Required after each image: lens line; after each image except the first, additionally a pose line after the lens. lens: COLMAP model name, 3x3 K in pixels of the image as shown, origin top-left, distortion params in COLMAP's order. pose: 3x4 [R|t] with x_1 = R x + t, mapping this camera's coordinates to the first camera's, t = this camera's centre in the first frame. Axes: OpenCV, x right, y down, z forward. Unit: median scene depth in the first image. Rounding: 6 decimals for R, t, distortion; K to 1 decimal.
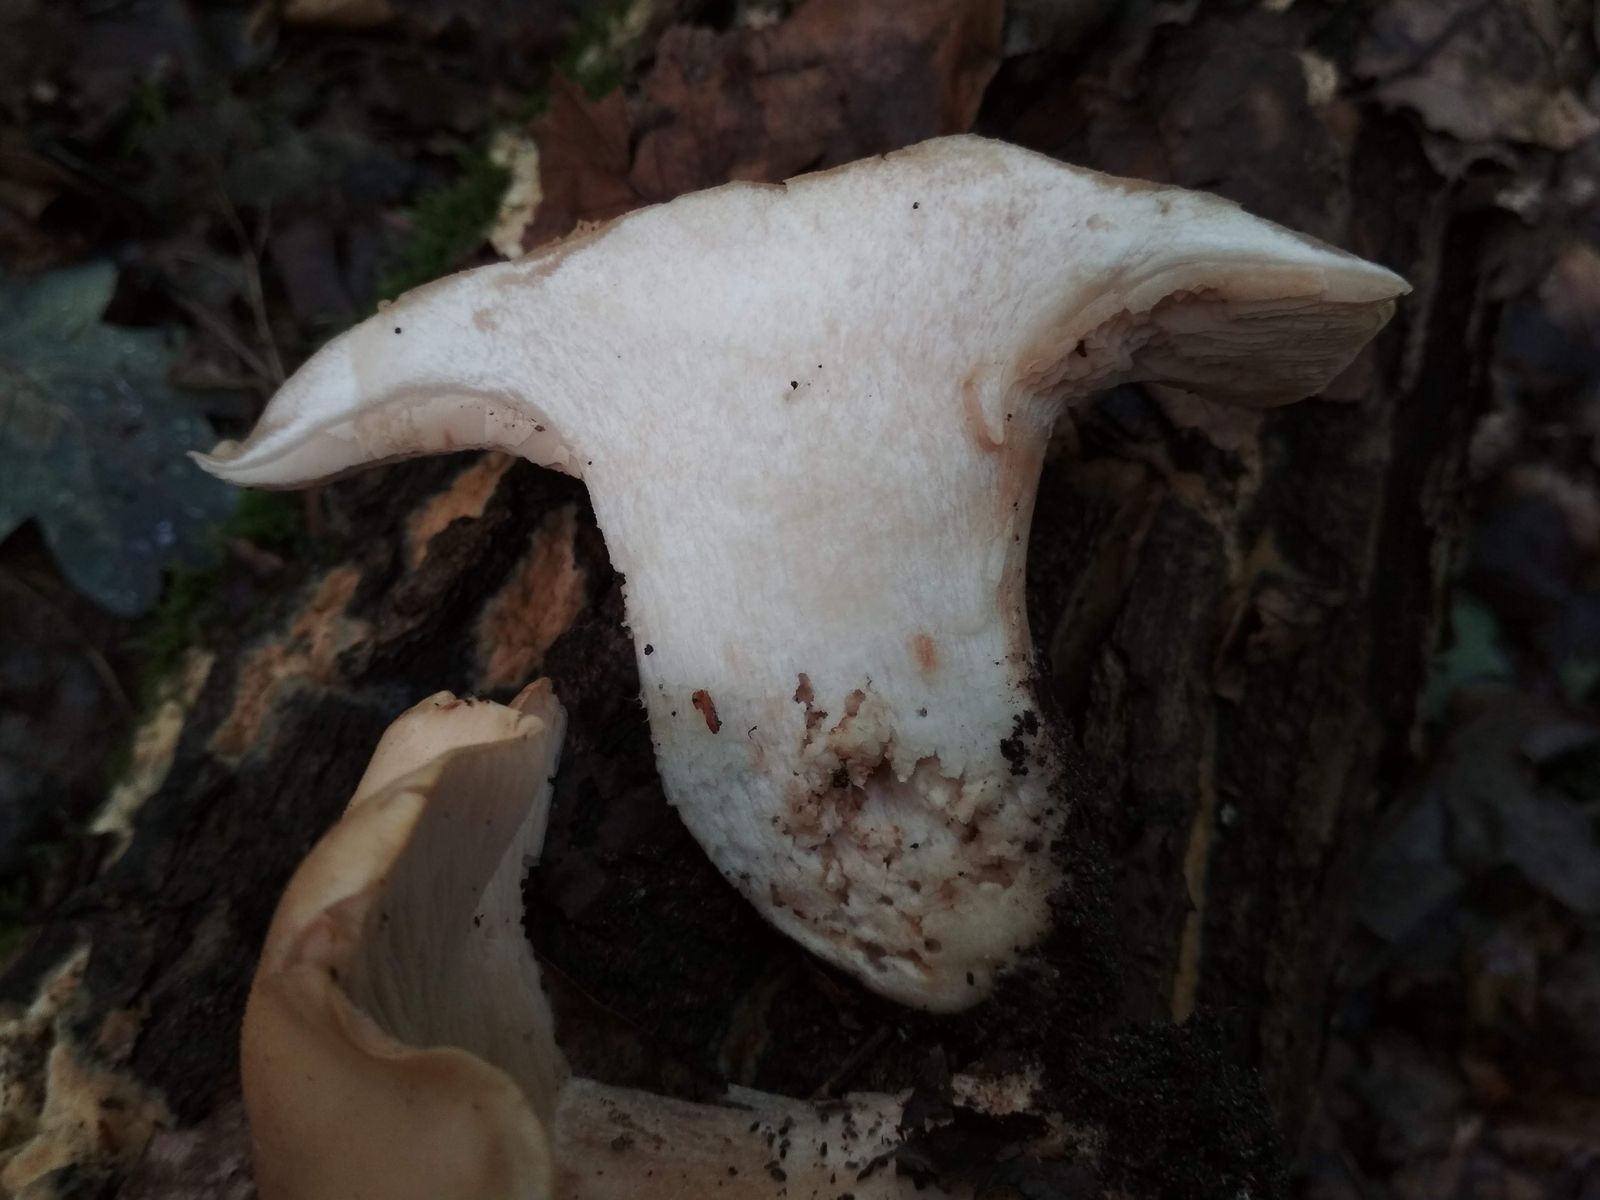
lens RADIAL K [[1278.2, 0, 800.0], [0, 1278.2, 600.0], [0, 0, 1]] dist [0.070516, -0.135145]
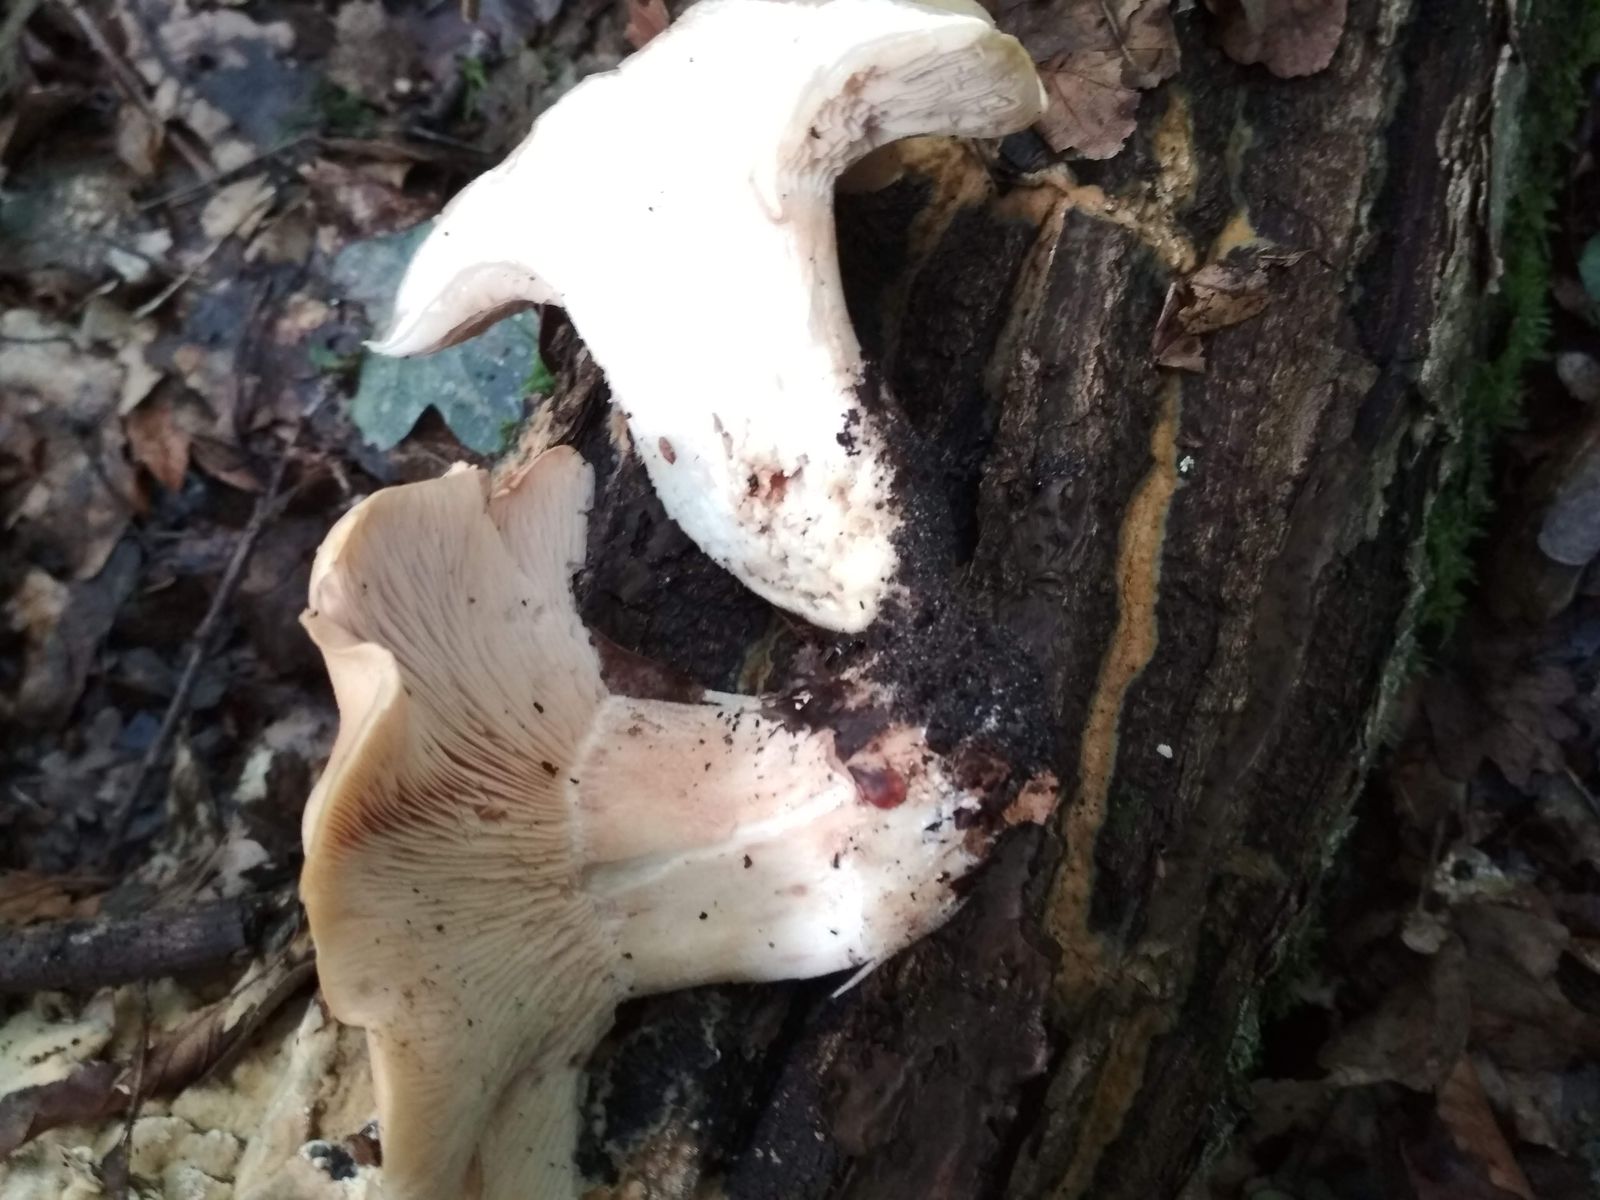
lens RADIAL K [[1162.8, 0, 802.4], [0, 1162.8, 535.0], [0, 0, 1]] dist [0.079703, -0.181685]
pose [[0.922215, -0.145271, -0.358351, 0.509788], [0.188215, 0.978194, 0.087822, 0.091415], [0.337778, -0.148438, 0.929447, -0.178166]]
